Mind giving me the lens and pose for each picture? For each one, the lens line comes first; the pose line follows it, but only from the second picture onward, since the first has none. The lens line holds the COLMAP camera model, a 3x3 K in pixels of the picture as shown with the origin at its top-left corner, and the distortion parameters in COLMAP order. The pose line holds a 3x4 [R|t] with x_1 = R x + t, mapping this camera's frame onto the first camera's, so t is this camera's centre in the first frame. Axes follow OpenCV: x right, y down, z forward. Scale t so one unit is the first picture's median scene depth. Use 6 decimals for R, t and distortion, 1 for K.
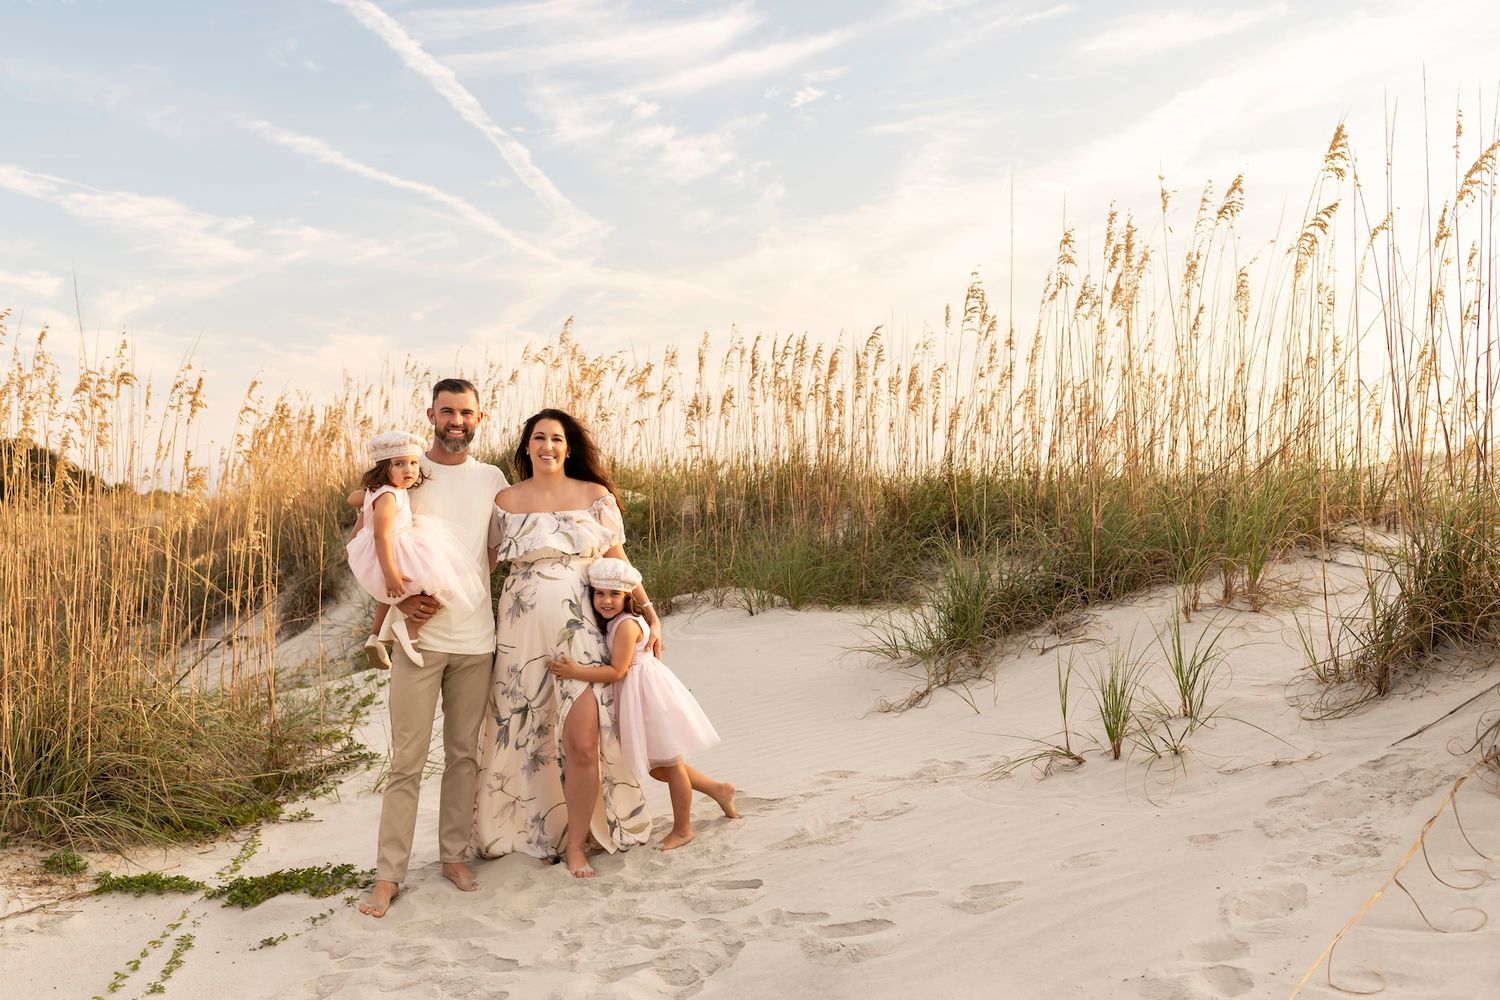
lens RADIAL K [[1523.5, 0, 754.8], [0, 1523.5, 554.9], [0, 0, 1]] dist [0.001090, -0.008033]
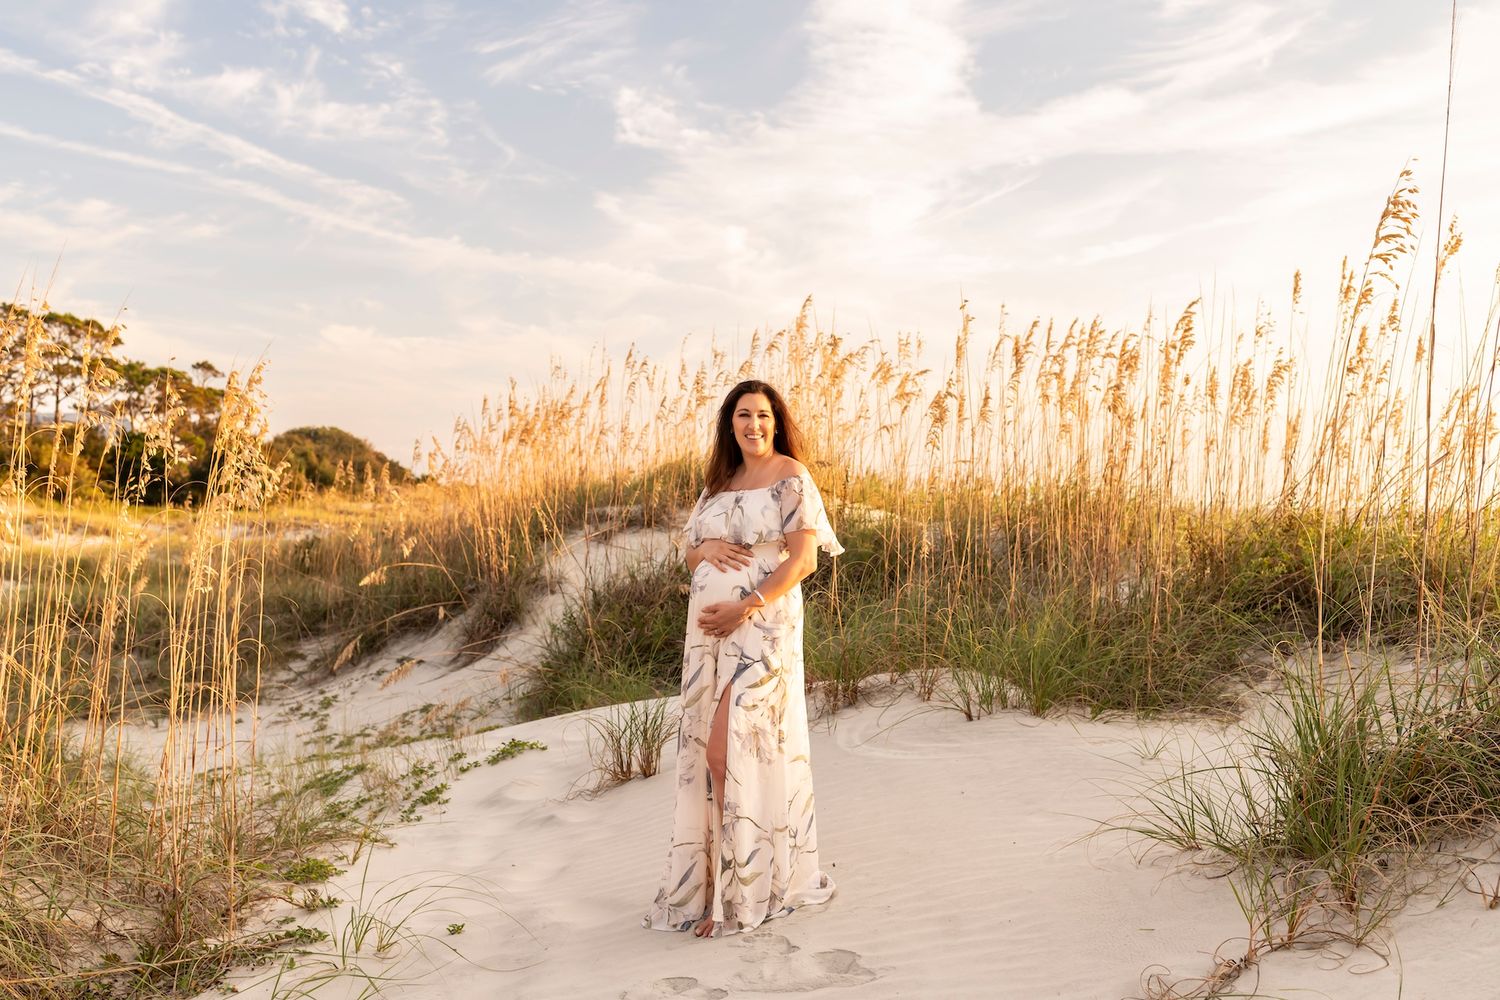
lens RADIAL K [[1534.1, 0, 751.1], [0, 1534.1, 511.4], [0, 0, 1]] dist [0.009083, 0.004472]
pose [[0.979092, 0.044213, -0.198554, 0.046011], [-0.051094, 0.998253, -0.029665, -0.036150], [0.196896, 0.039190, 0.979641, 0.457782]]
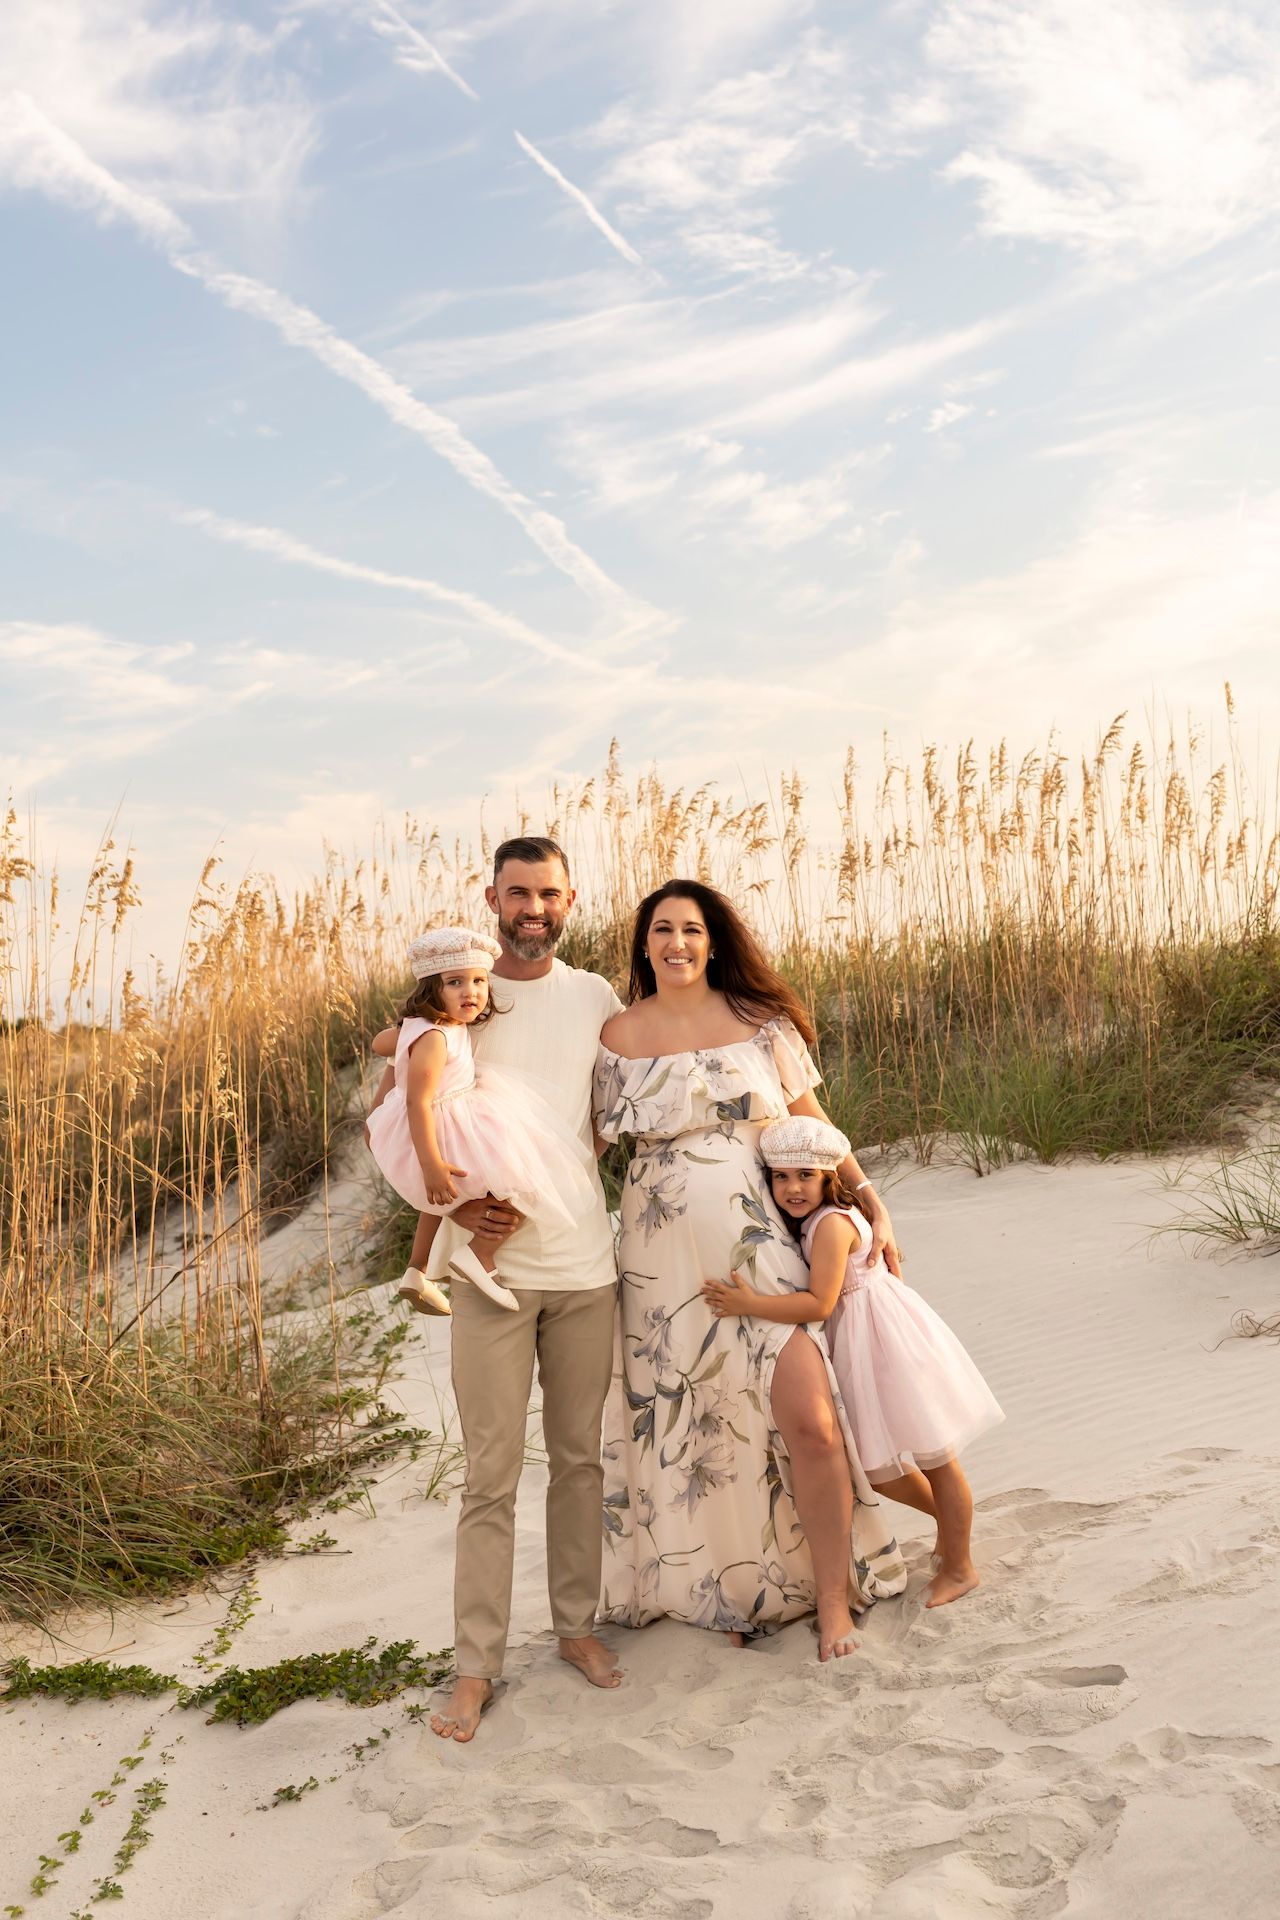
lens RADIAL K [[2157.0, 0, 664.4], [0, 2157.0, 830.6], [0, 0, 1]] dist [0.001714, -0.014597]
pose [[0.992586, -0.066357, -0.101830, -0.044361], [0.054525, 0.991882, -0.114875, -0.010550], [0.108626, 0.108471, 0.988147, 0.101693]]
